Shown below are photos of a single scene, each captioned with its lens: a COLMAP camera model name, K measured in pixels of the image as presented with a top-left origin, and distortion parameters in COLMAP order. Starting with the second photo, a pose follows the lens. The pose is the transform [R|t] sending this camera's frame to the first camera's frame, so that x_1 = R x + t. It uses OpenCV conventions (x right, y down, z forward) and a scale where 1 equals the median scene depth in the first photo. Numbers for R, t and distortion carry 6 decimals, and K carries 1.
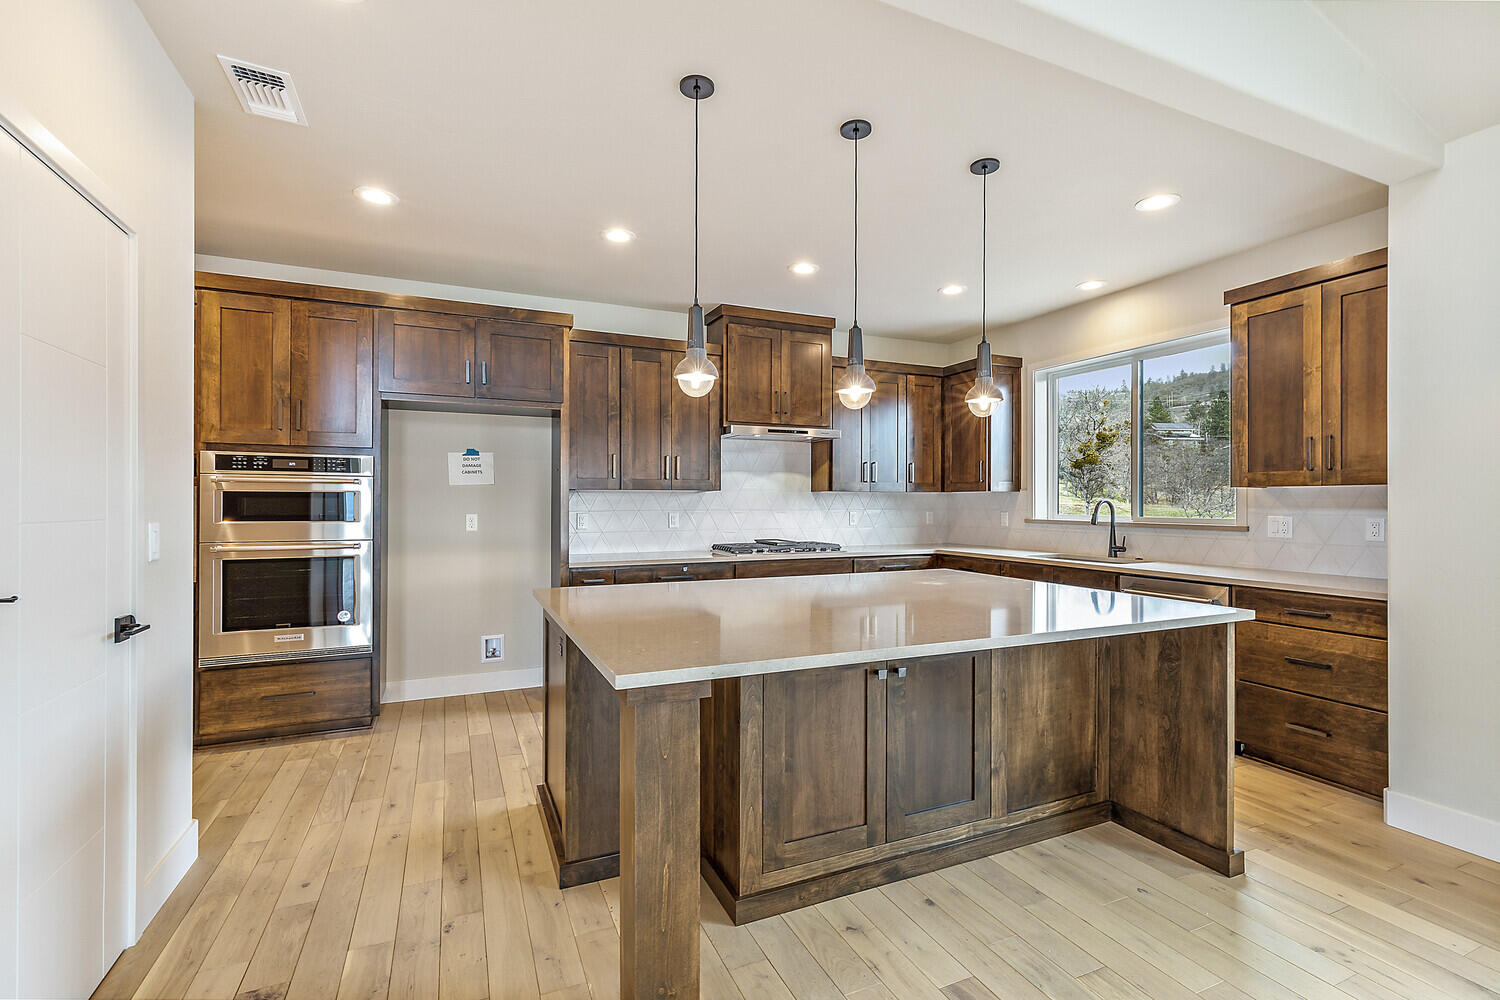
lens RADIAL K [[690.4, 0, 766.0], [0, 690.4, 497.0], [0, 0, 1]] dist [0.014733, -0.004571]
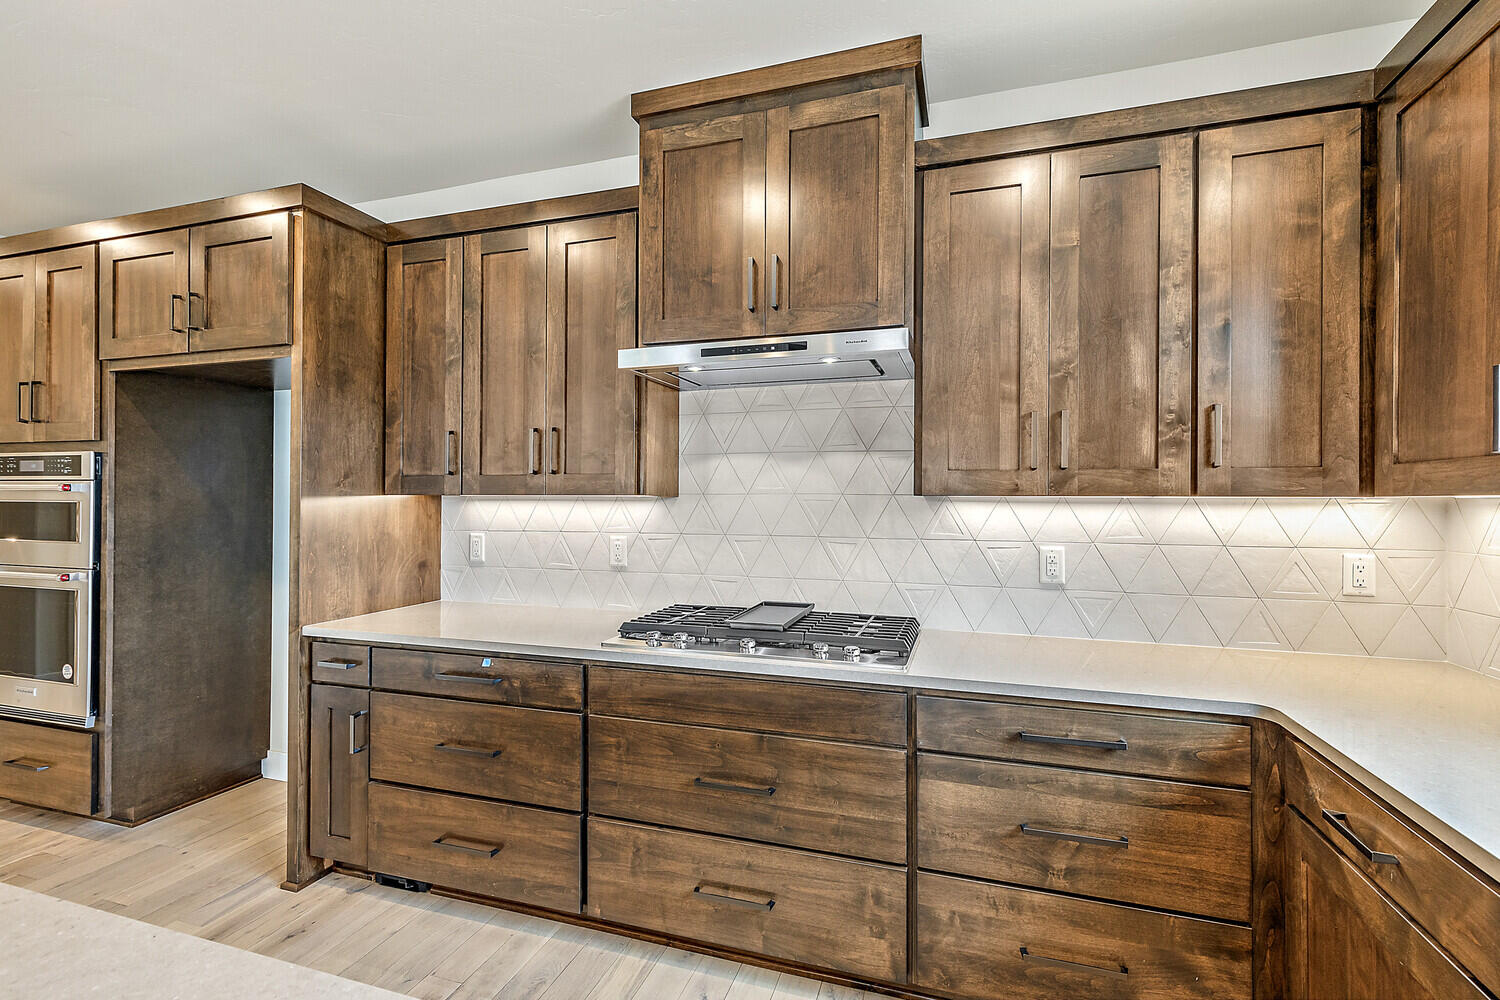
lens RADIAL K [[690.4, 0, 747.7], [0, 690.4, 493.0], [0, 0, 1]] dist [0.014733, -0.004571]
pose [[0.727451, -0.004532, -0.686145, 0.337333], [0.002448, 0.999989, -0.004009, -0.009768], [0.686156, 0.001237, 0.727454, 0.767880]]
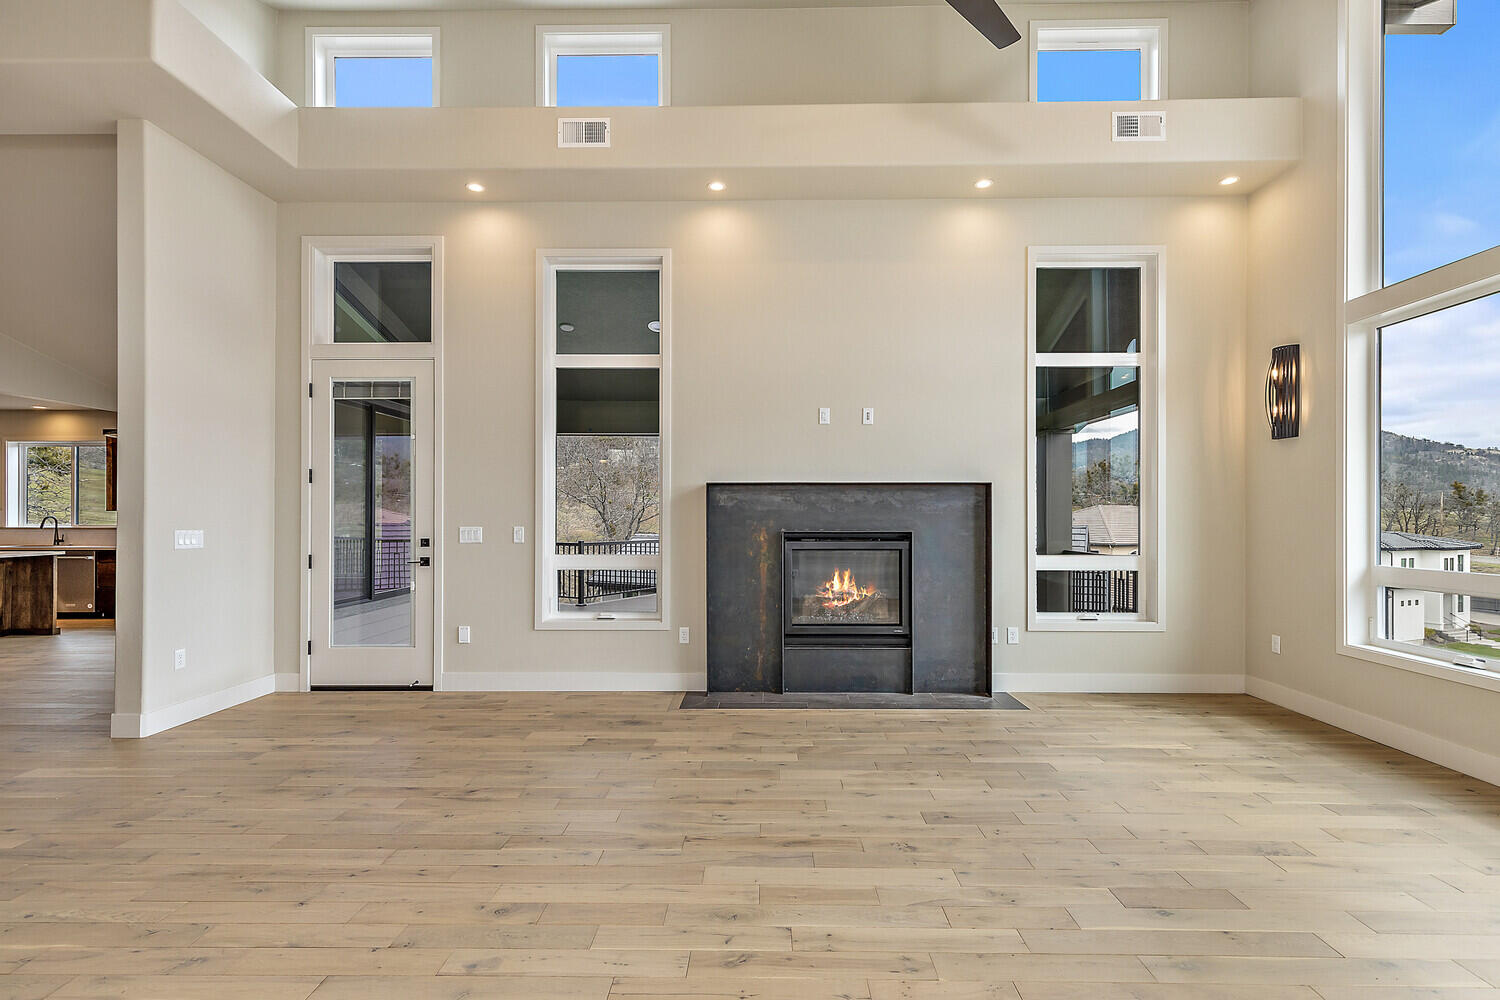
lens RADIAL K [[690.4, 0, 768.4], [0, 690.4, 507.4], [0, 0, 1]] dist [0.014733, -0.004571]
pose [[0.447023, 0.012848, 0.894430, -0.362336], [-0.009150, 0.999910, -0.009790, -0.019784], [-0.894476, -0.003808, 0.447101, -1.656785]]
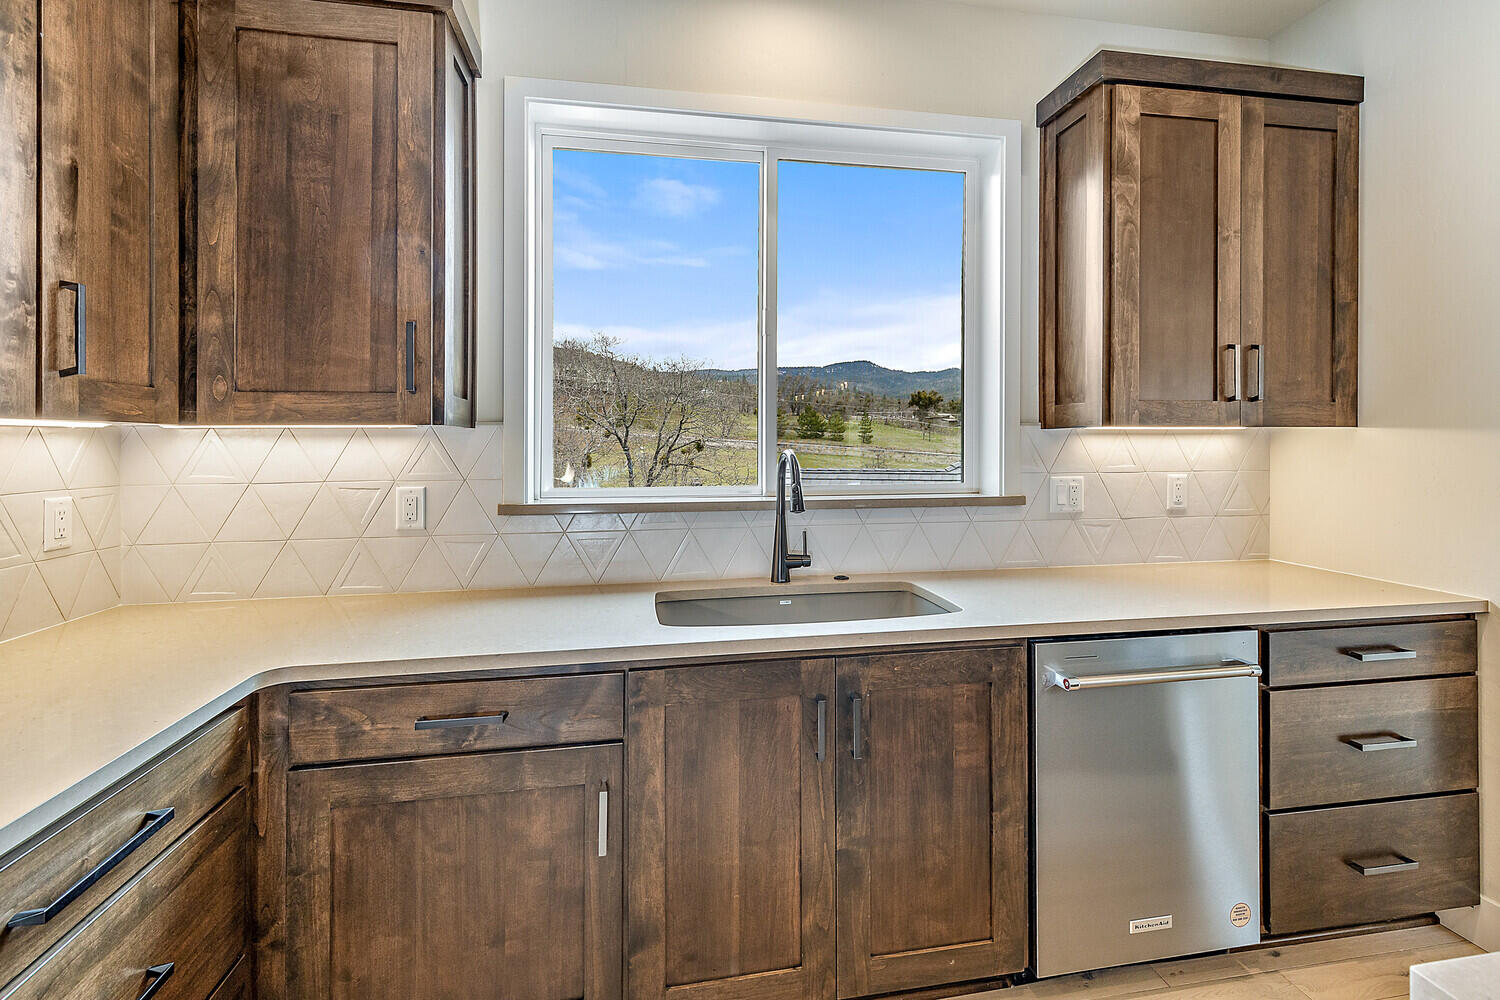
lens RADIAL K [[690.4, 0, 756.8], [0, 690.4, 443.8], [0, 0, 1]] dist [0.014733, -0.004571]
pose [[0.259965, -0.001482, 0.965617, 0.075366], [-0.003343, 0.999991, 0.002434, -0.001289], [-0.965612, -0.003861, 0.259958, 0.915247]]
